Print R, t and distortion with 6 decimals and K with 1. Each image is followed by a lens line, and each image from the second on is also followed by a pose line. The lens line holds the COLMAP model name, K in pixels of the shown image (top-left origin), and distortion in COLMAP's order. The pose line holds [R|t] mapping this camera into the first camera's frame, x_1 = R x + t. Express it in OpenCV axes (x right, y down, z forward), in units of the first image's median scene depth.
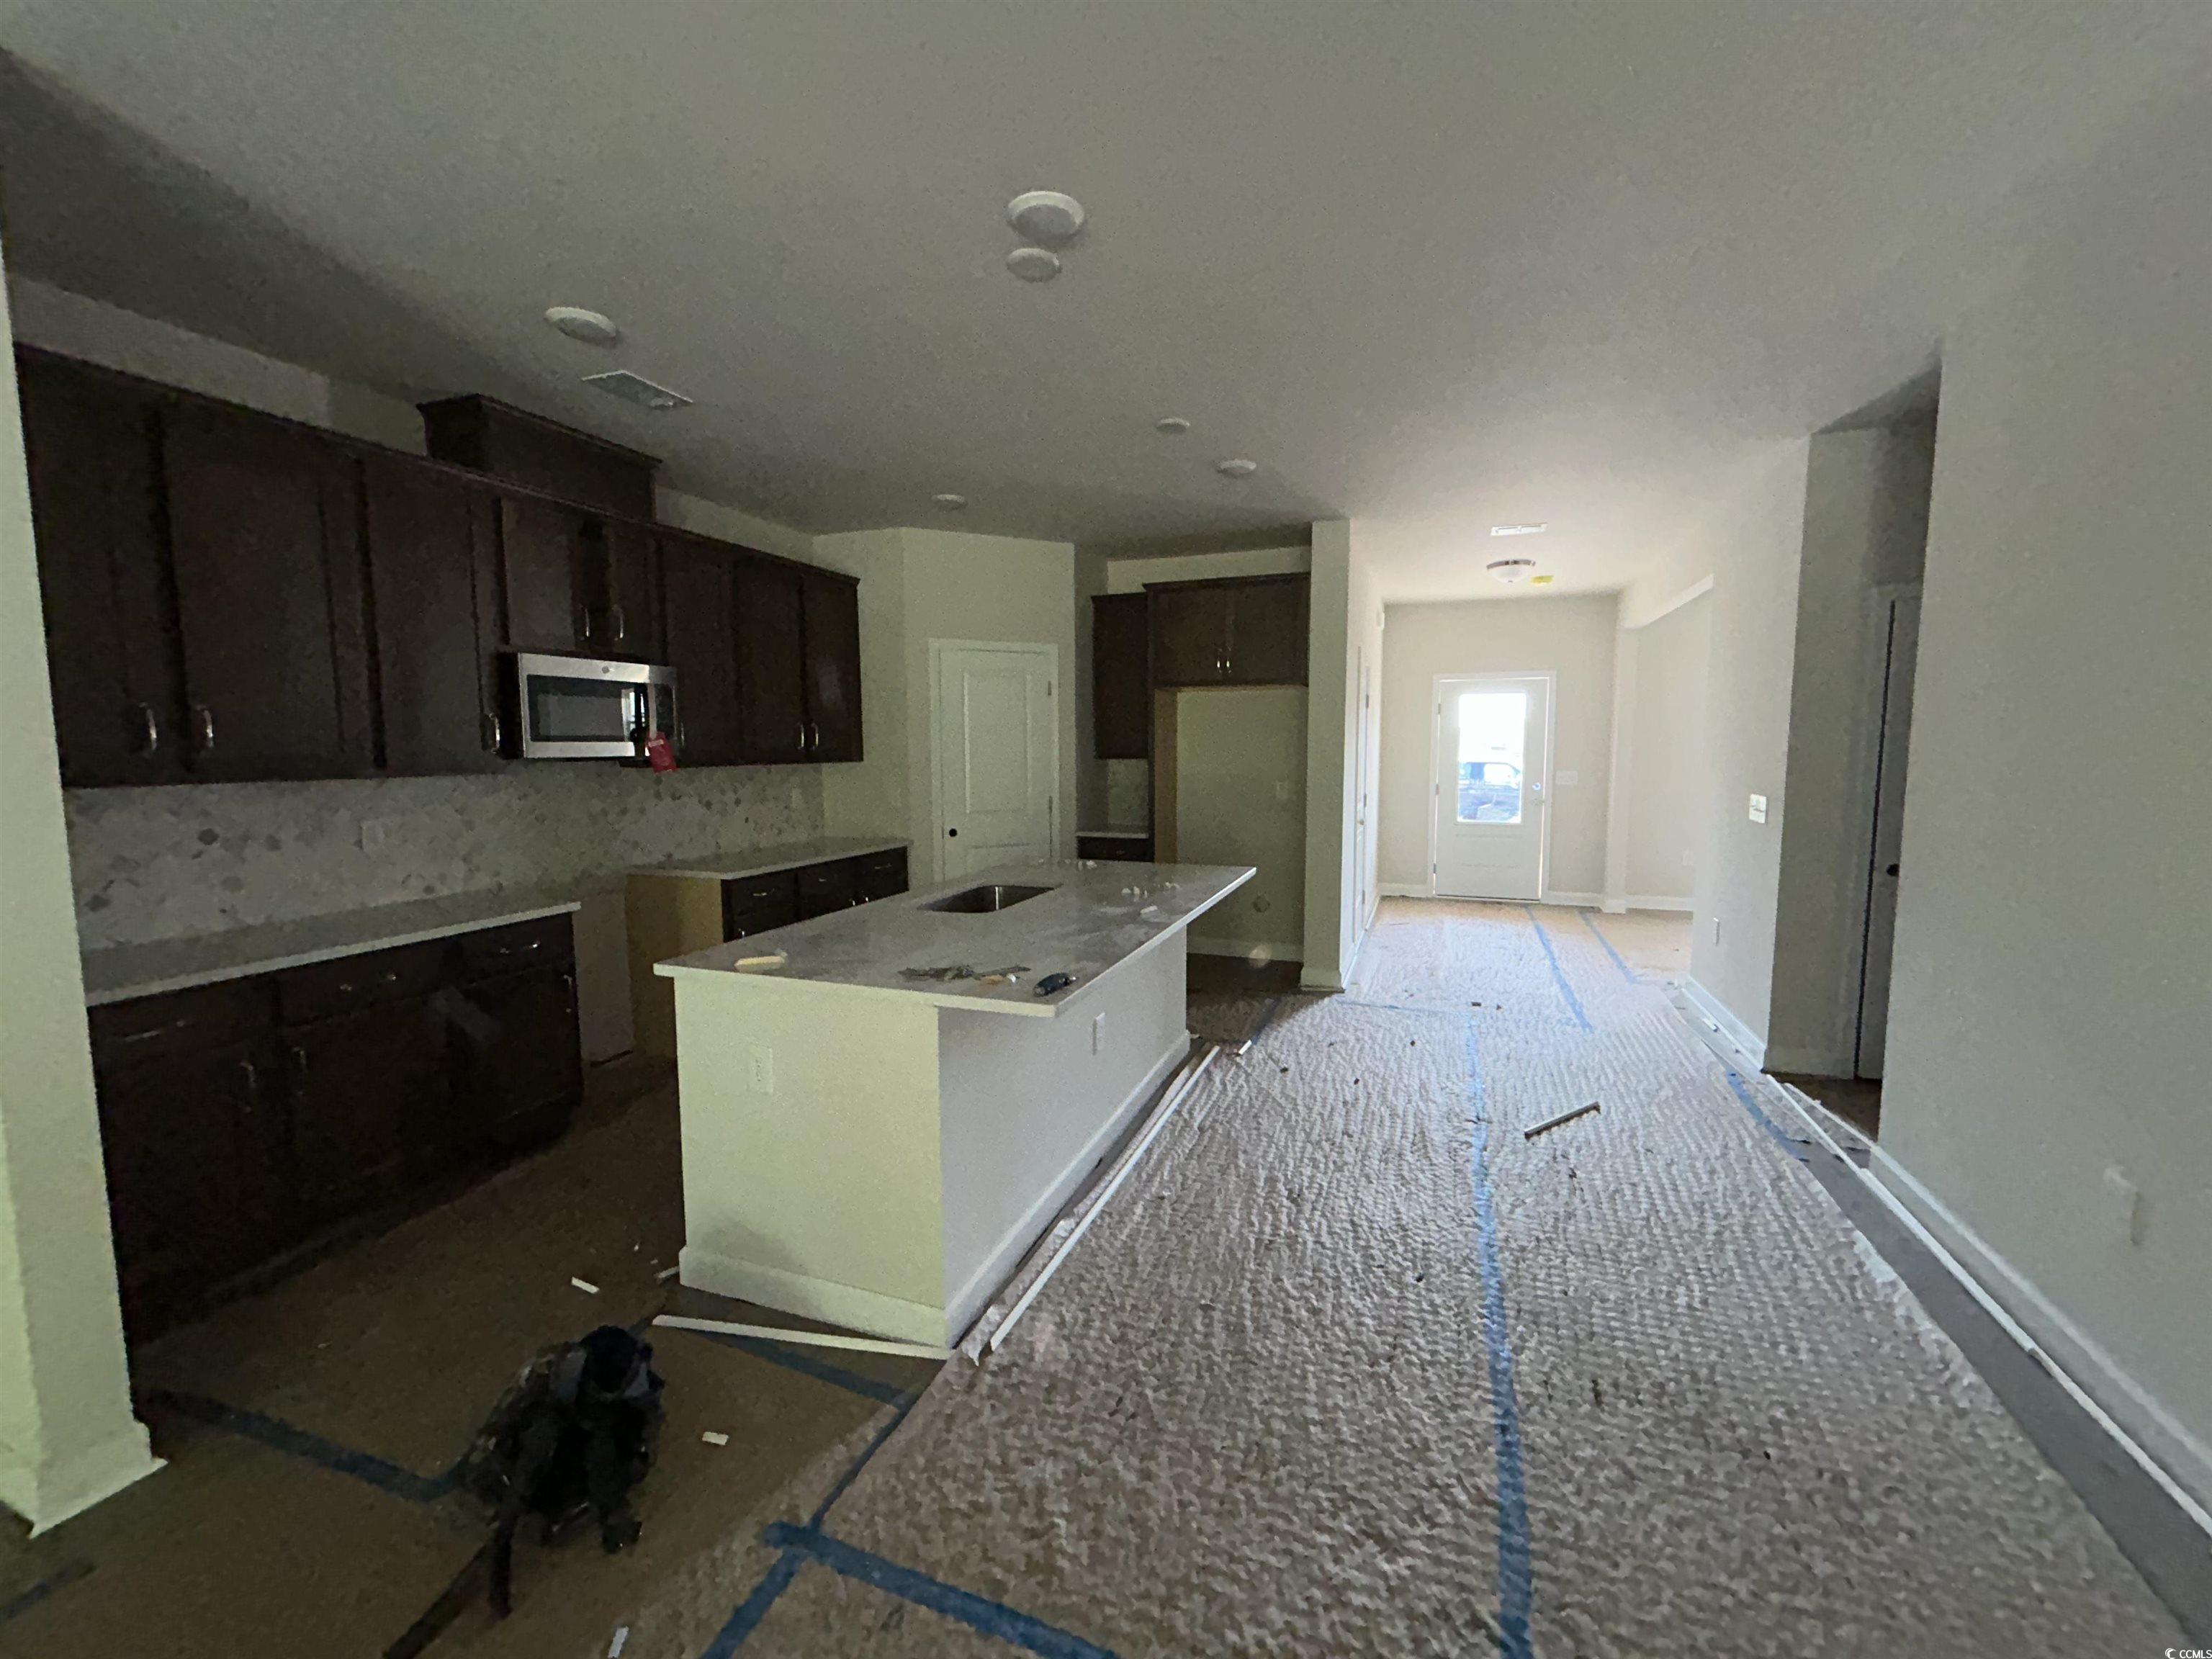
lens RADIAL K [[892.9, 0, 1096.9], [0, 892.9, 828.9], [0, 0, 1]] dist [-0.002642, -0.000008]
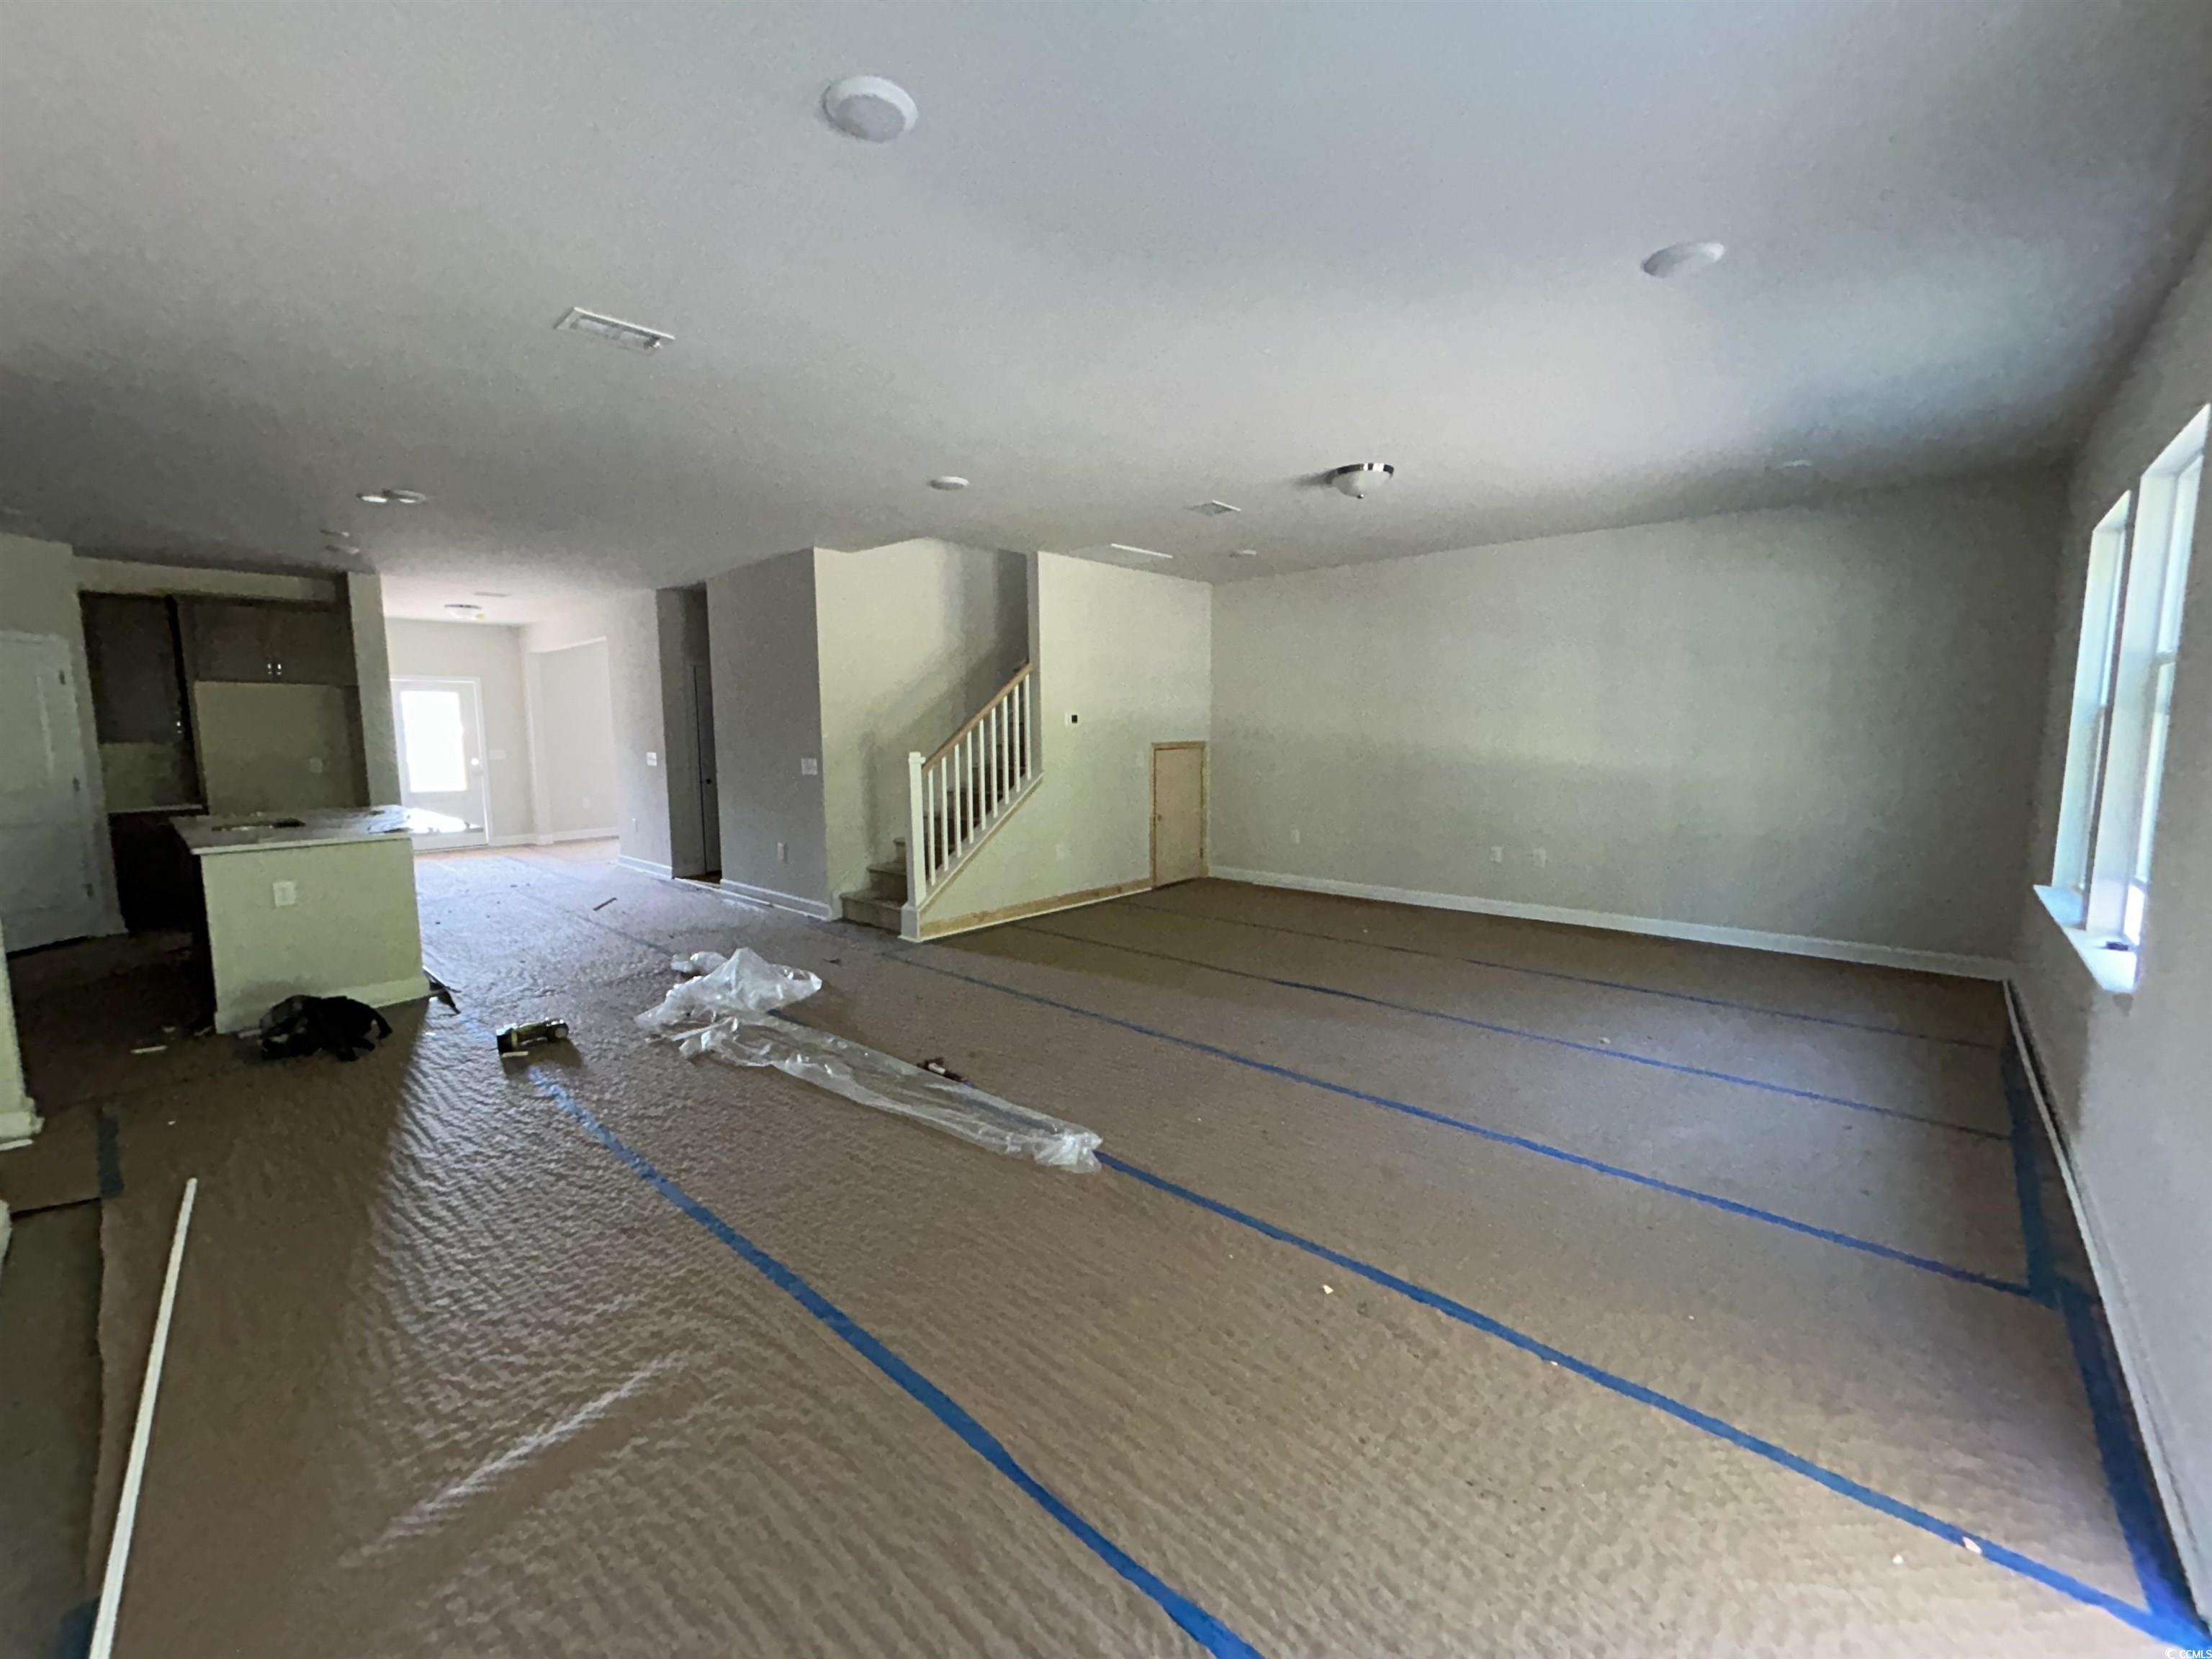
lens RADIAL K [[889.7, 0, 1104.0], [0, 889.7, 831.9], [0, 0, 1]] dist [0.001423, 0.000302]
pose [[0.364574, -0.106695, 0.925042, -0.726262], [0.094277, 0.992539, 0.077324, 0.076045], [-0.926390, 0.059020, 0.371913, -0.658208]]
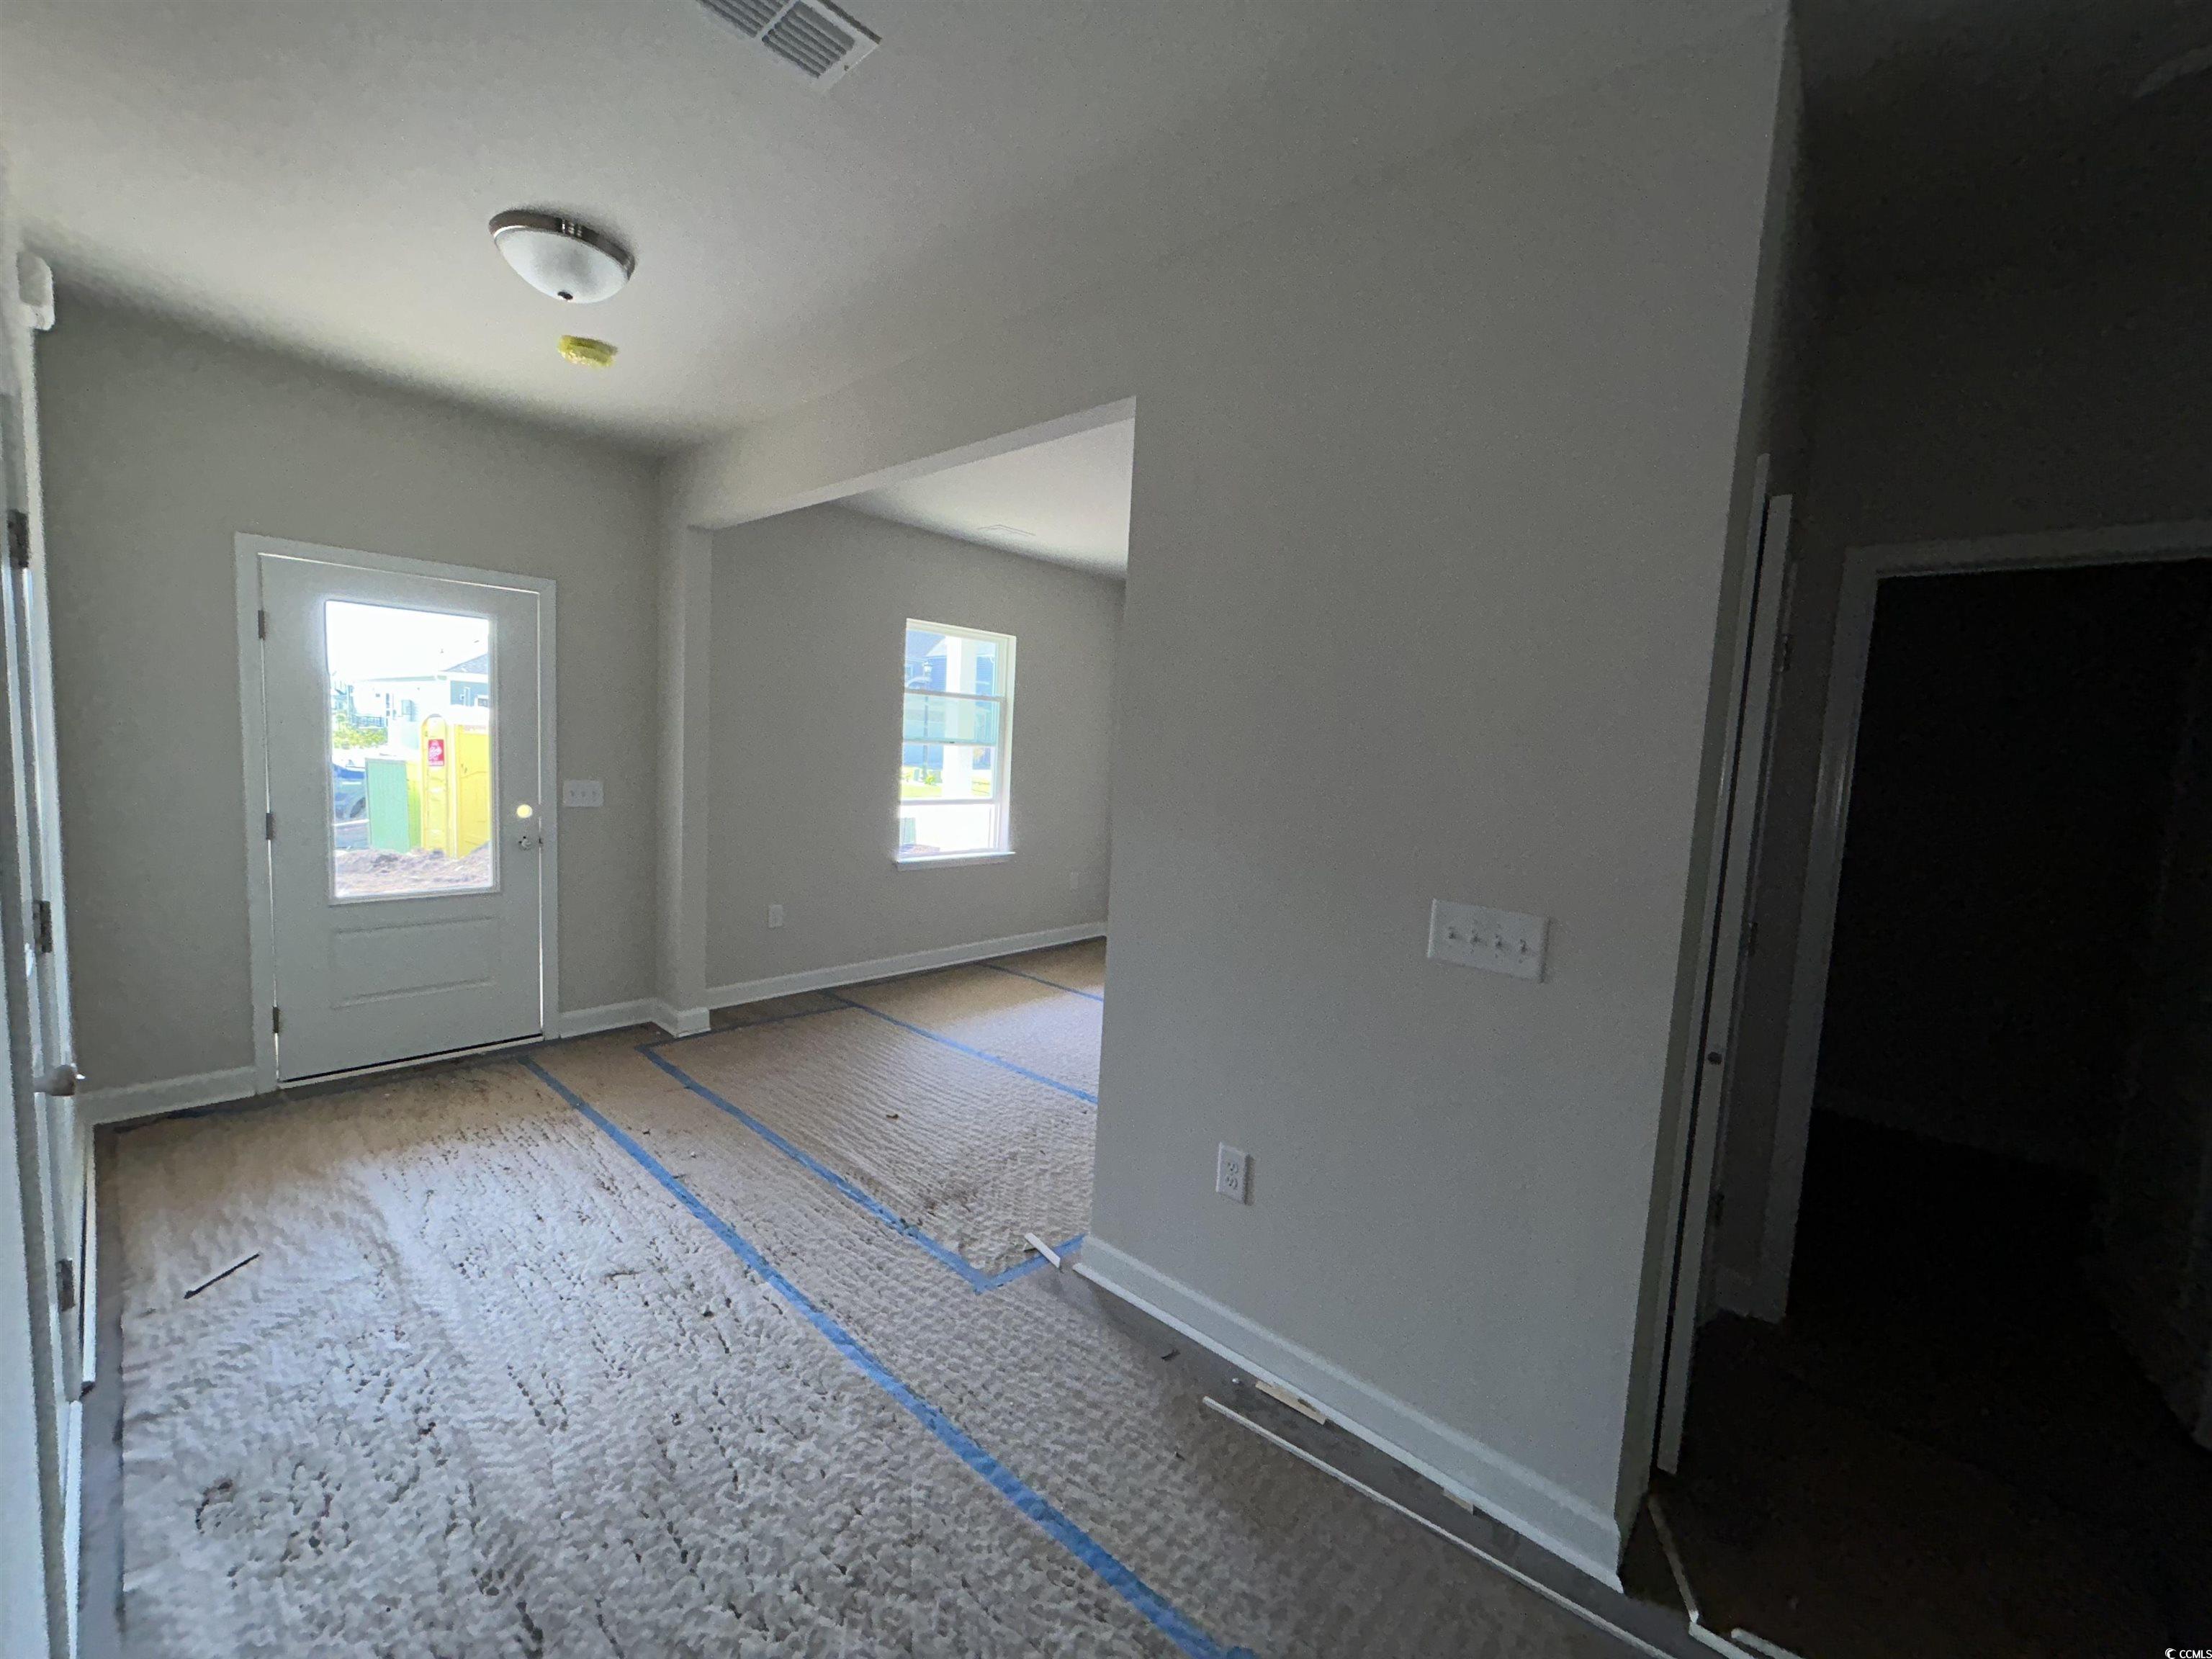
lens RADIAL K [[892.9, 0, 1096.9], [0, 892.9, 828.9], [0, 0, 1]] dist [-0.002642, -0.000008]
pose [[0.359848, -0.067891, 0.930538, 0.251639], [0.041520, 0.997526, 0.056722, -0.091054], [-0.932087, 0.018225, 0.361776, 0.906060]]
